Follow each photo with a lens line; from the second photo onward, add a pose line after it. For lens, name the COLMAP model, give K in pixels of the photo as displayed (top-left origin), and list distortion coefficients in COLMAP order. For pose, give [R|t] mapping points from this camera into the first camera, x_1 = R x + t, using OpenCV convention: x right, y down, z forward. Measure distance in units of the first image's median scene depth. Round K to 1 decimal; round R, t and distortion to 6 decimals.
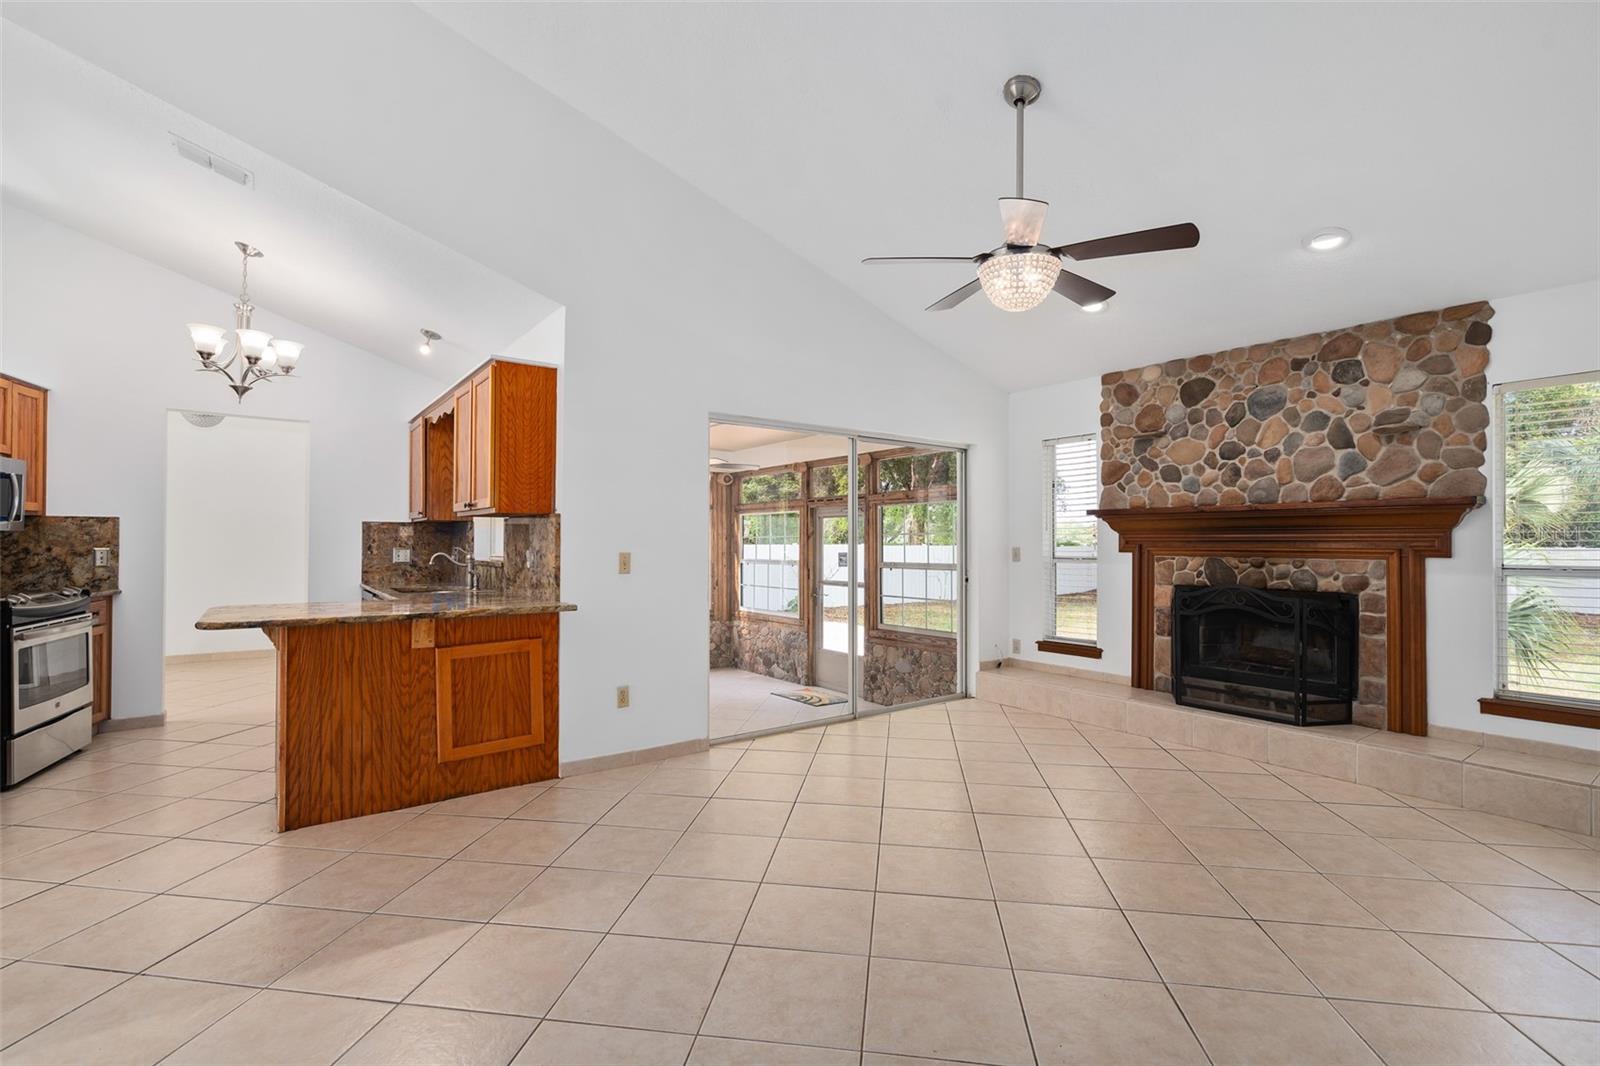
lens RADIAL K [[728.1, 0, 804.0], [0, 728.1, 533.1], [0, 0, 1]] dist [-0.005277, -0.000136]
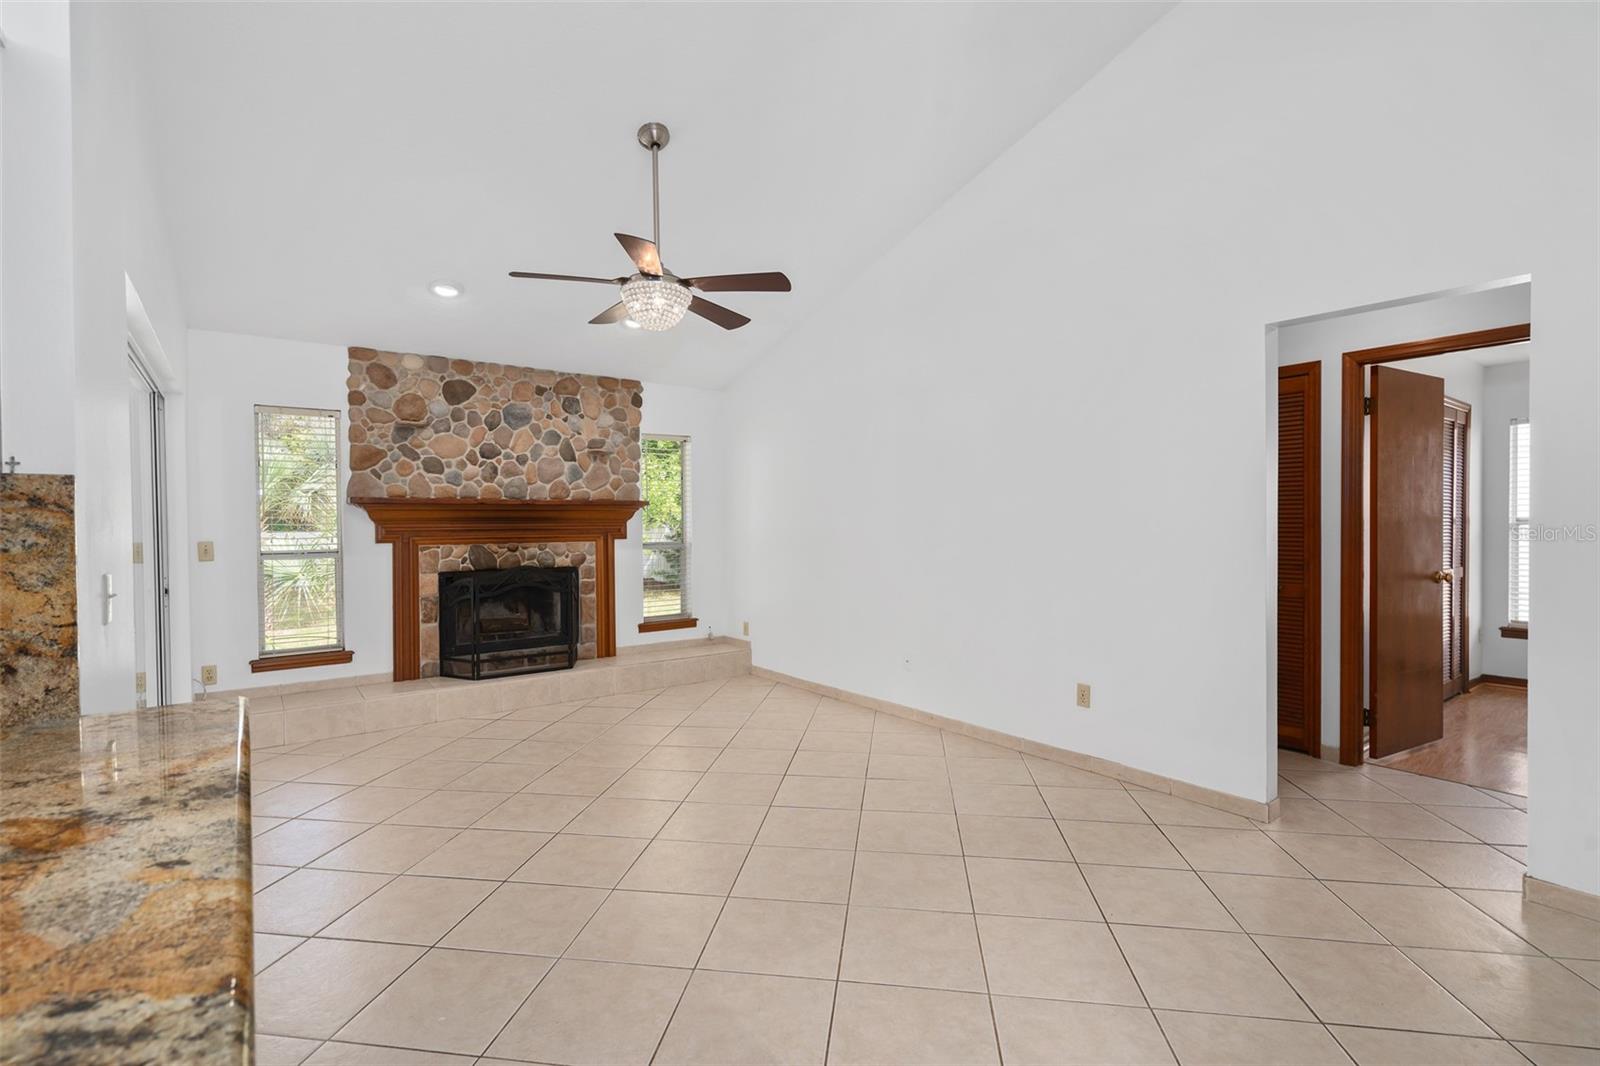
lens RADIAL K [[728.1, 0, 795.8], [0, 728.1, 533.7], [0, 0, 1]] dist [-0.005277, -0.000136]
pose [[0.005102, -0.015402, 0.999868, -0.565116], [-0.002579, 0.999878, 0.015416, -0.001966], [-0.999984, -0.002658, 0.005062, 0.512129]]
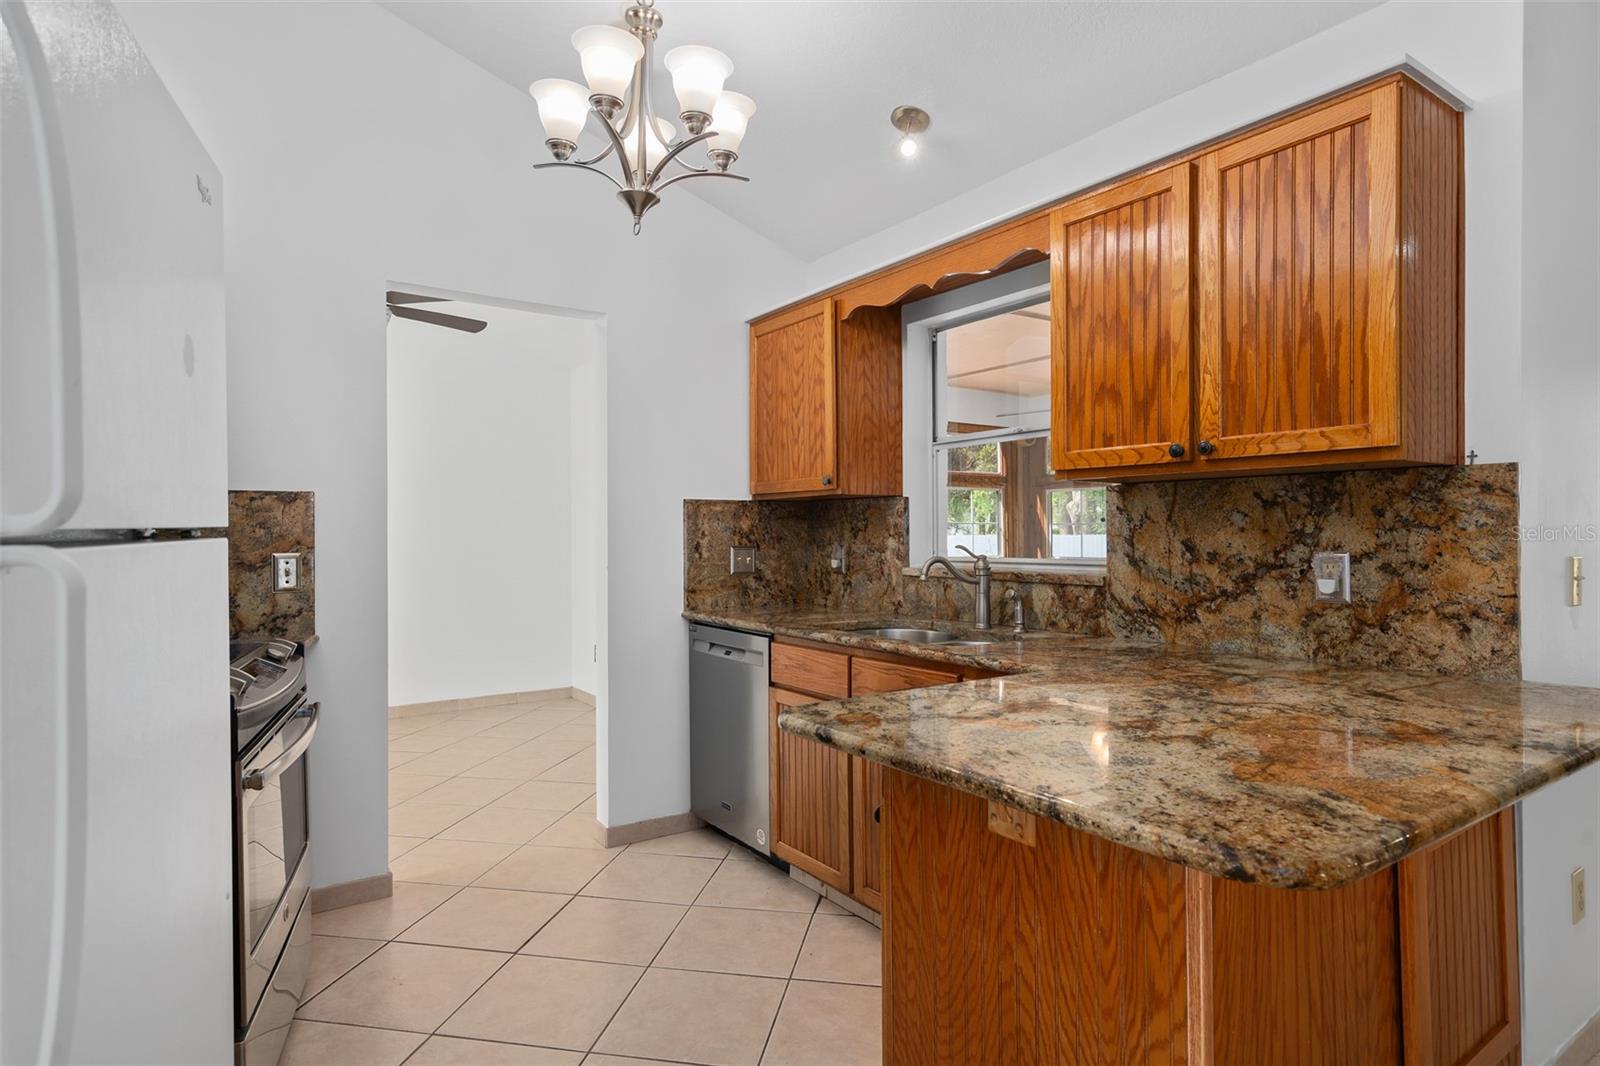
lens RADIAL K [[873.8, 0, 796.8], [0, 873.8, 533.3], [0, 0, 1]] dist [0.004427, -0.000122]
pose [[0.998734, -0.009847, -0.049338, -0.577225], [0.010483, 0.999865, 0.012660, 0.002660], [0.049207, -0.013161, 0.998702, 0.404858]]
